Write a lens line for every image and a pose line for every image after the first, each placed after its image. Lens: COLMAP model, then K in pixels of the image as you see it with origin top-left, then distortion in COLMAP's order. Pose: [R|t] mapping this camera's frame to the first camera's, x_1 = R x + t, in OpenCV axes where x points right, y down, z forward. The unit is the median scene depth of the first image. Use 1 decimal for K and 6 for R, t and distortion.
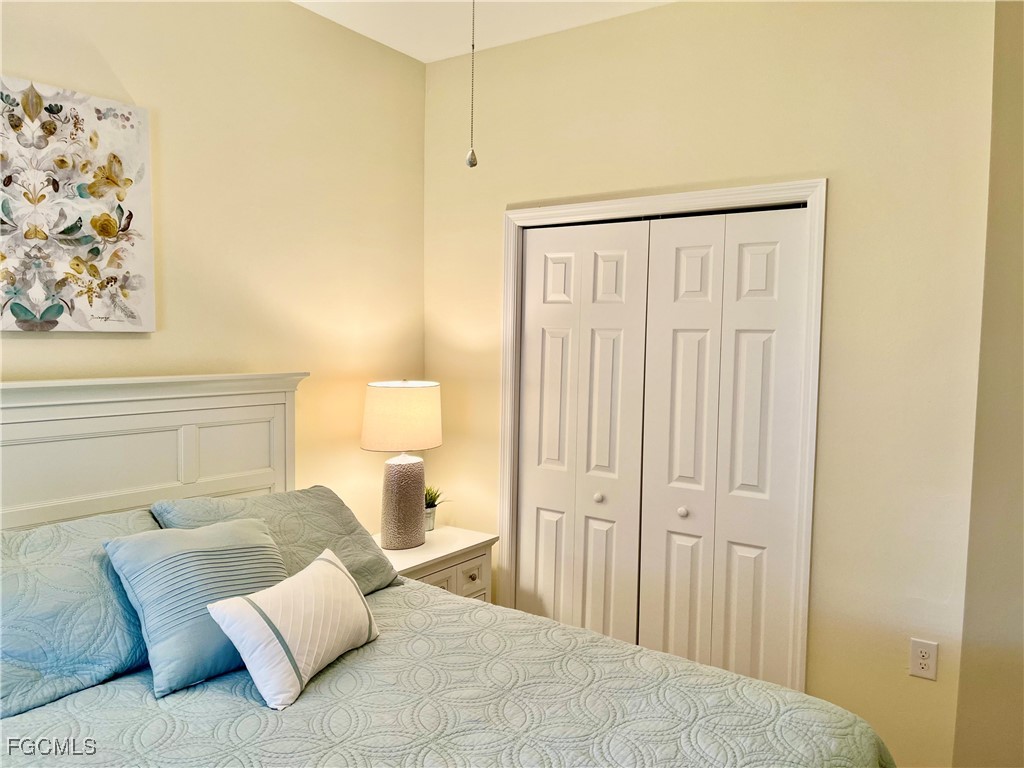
lens RADIAL K [[768.6, 0, 510.4], [0, 768.6, 390.9], [0, 0, 1]] dist [0.052668, -0.066455]
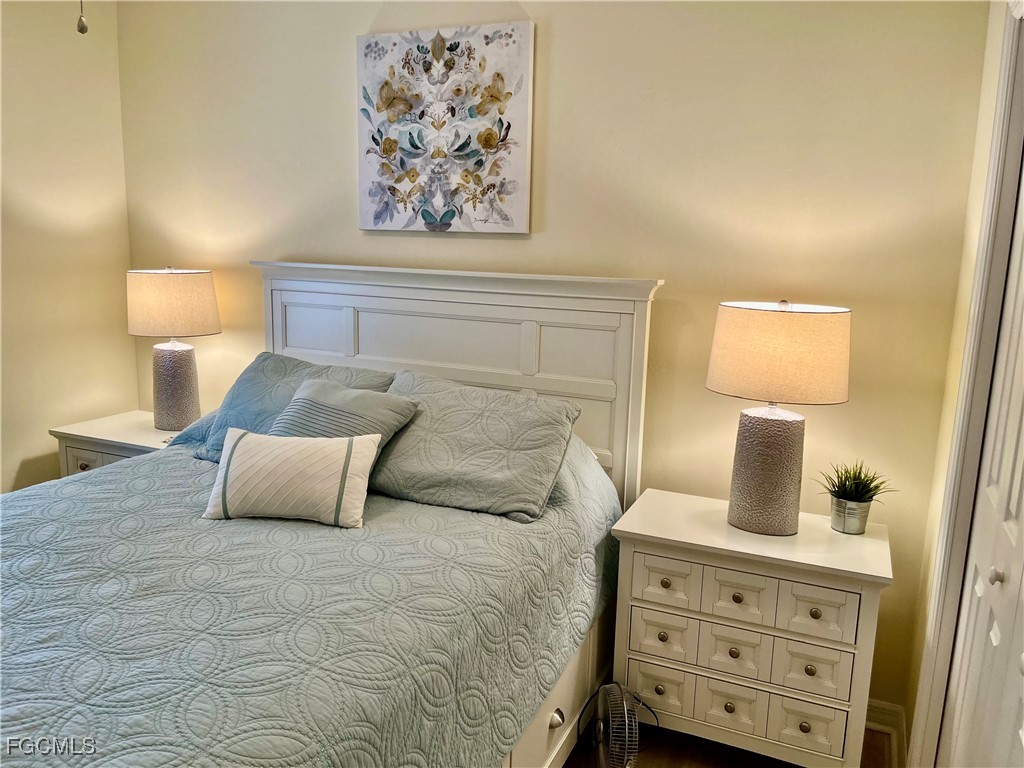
lens RADIAL K [[768.6, 0, 518.9], [0, 768.6, 385.5], [0, 0, 1]] dist [0.052668, -0.066455]
pose [[0.222765, 0.168459, -0.960207, 0.670141], [-0.095968, 0.983962, 0.150362, -0.028232], [0.970137, 0.058653, 0.235359, 0.802697]]
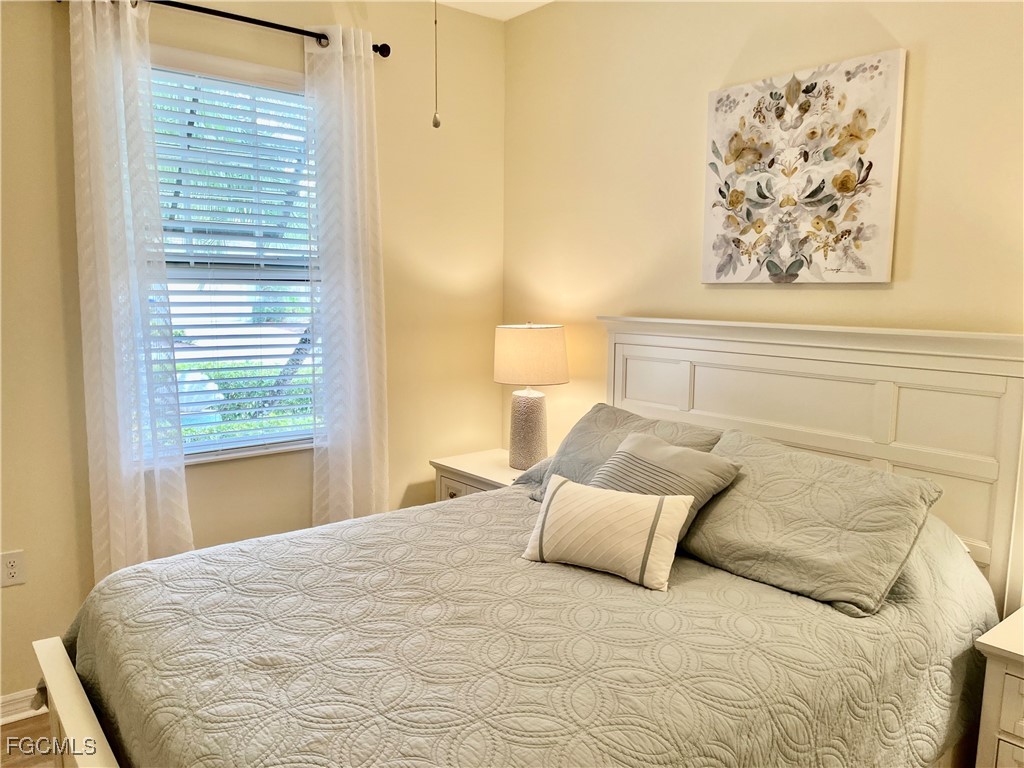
lens RADIAL K [[768.6, 0, 514.7], [0, 768.6, 391.4], [0, 0, 1]] dist [0.052668, -0.066455]
pose [[-0.252571, 0.115980, -0.960602, 0.651230], [-0.079663, 0.986927, 0.140104, -0.043207], [0.964293, 0.111911, -0.240030, 0.860805]]
